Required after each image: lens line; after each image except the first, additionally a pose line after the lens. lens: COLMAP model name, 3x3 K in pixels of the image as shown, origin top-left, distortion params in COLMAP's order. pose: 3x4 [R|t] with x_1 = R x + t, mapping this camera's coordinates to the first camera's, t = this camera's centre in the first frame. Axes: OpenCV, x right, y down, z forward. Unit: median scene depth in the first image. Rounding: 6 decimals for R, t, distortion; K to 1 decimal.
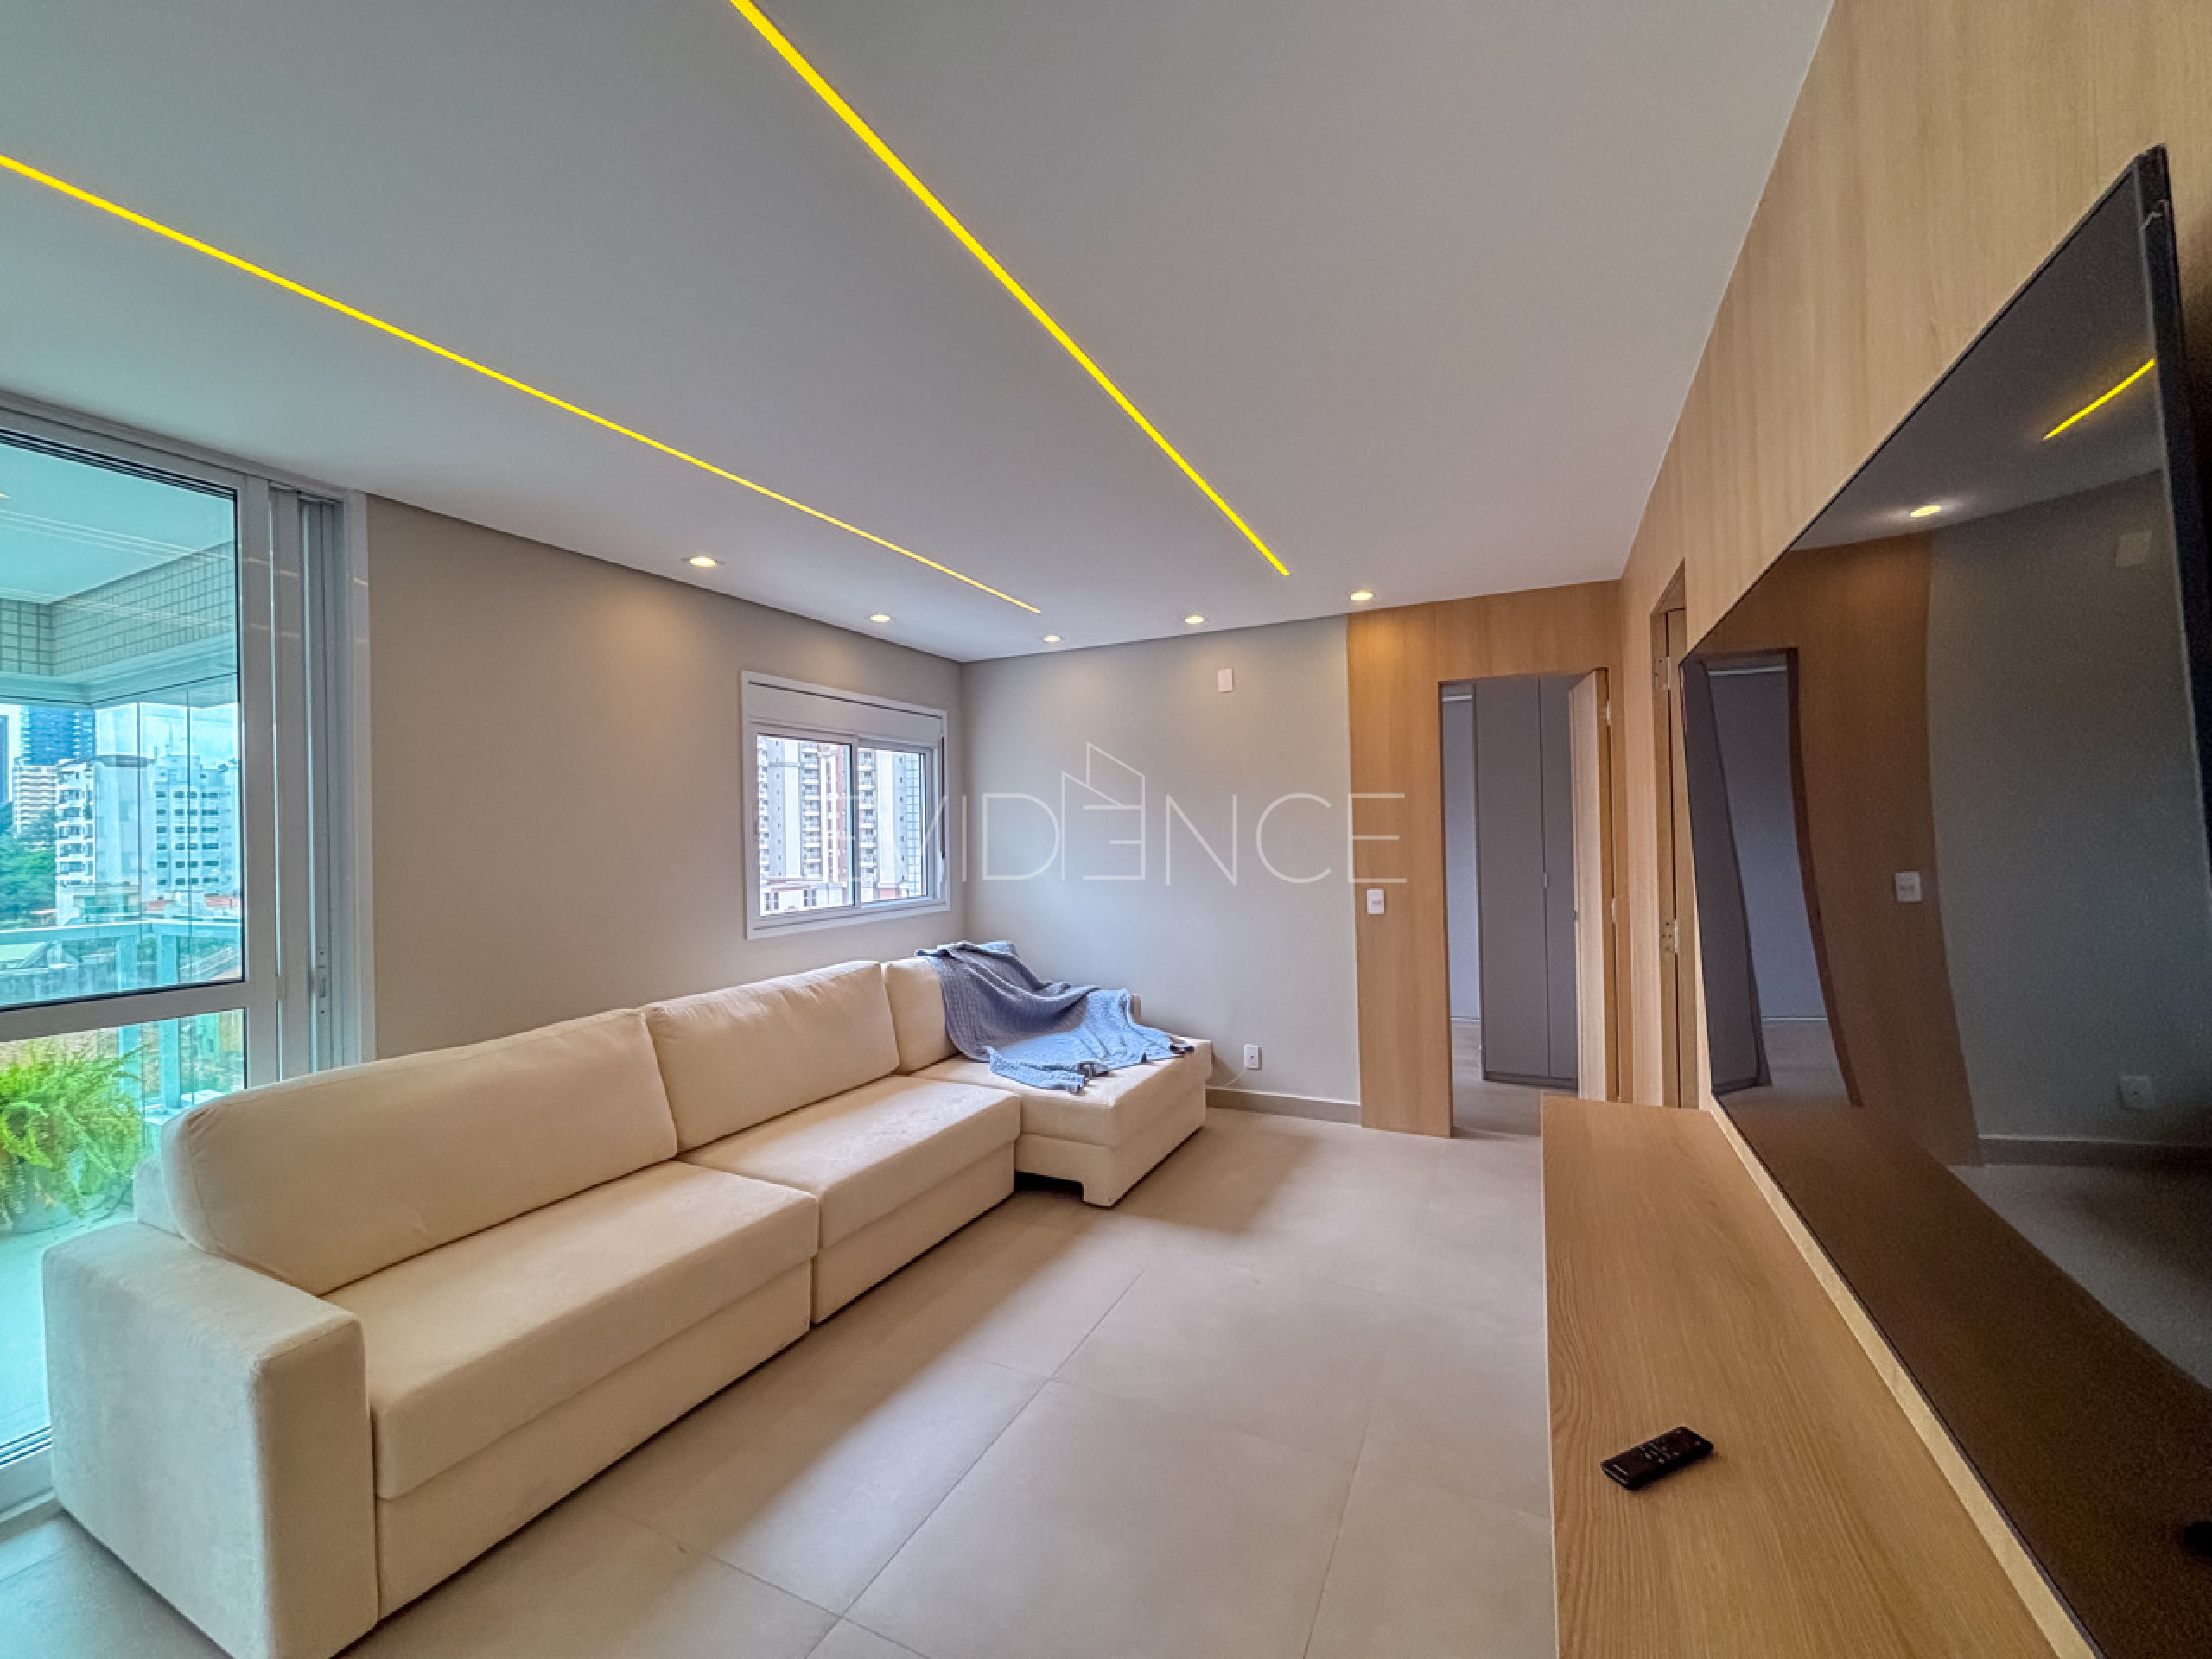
lens RADIAL K [[895.1, 0, 1100.1], [0, 895.1, 826.0], [0, 0, 1]] dist [0.006541, -0.001897]
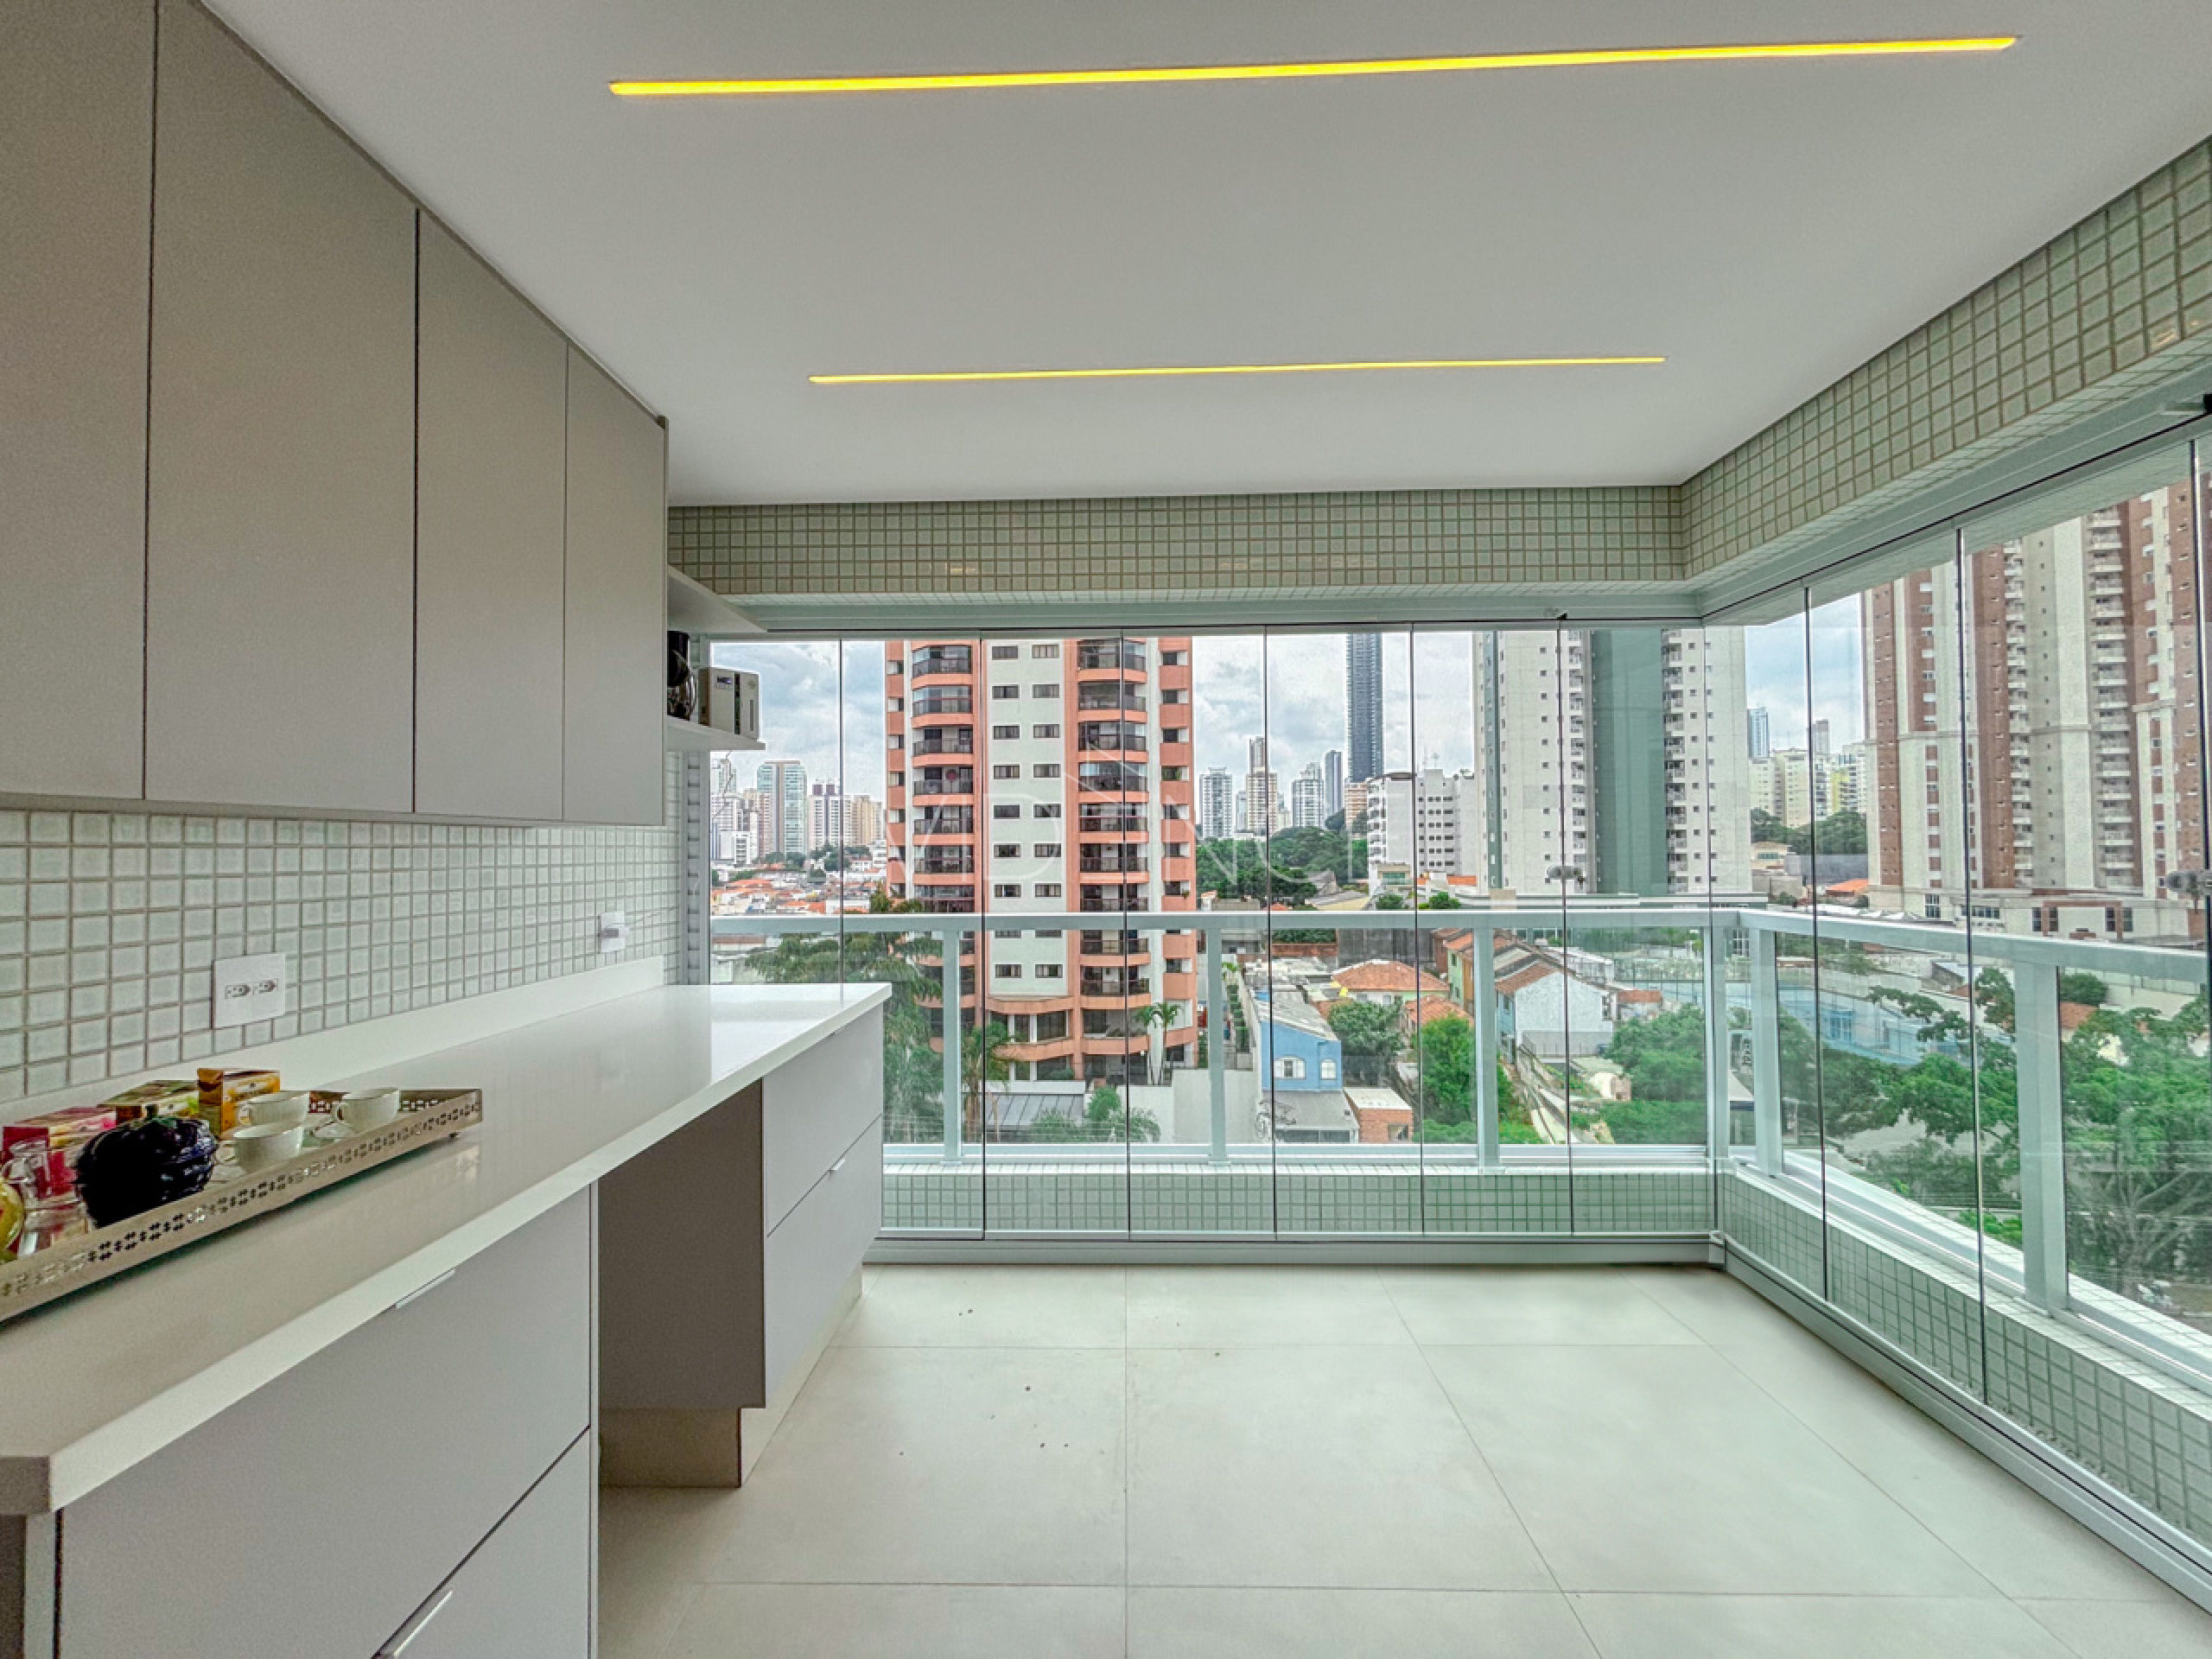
lens RADIAL K [[895.1, 0, 1103.5], [0, 895.1, 830.2], [0, 0, 1]] dist [0.006541, -0.001897]
pose [[0.407732, 0.001008, -0.913101, -0.634662], [0.009624, 0.999939, 0.005402, 0.029792], [0.913051, -0.010990, 0.407698, 0.238069]]
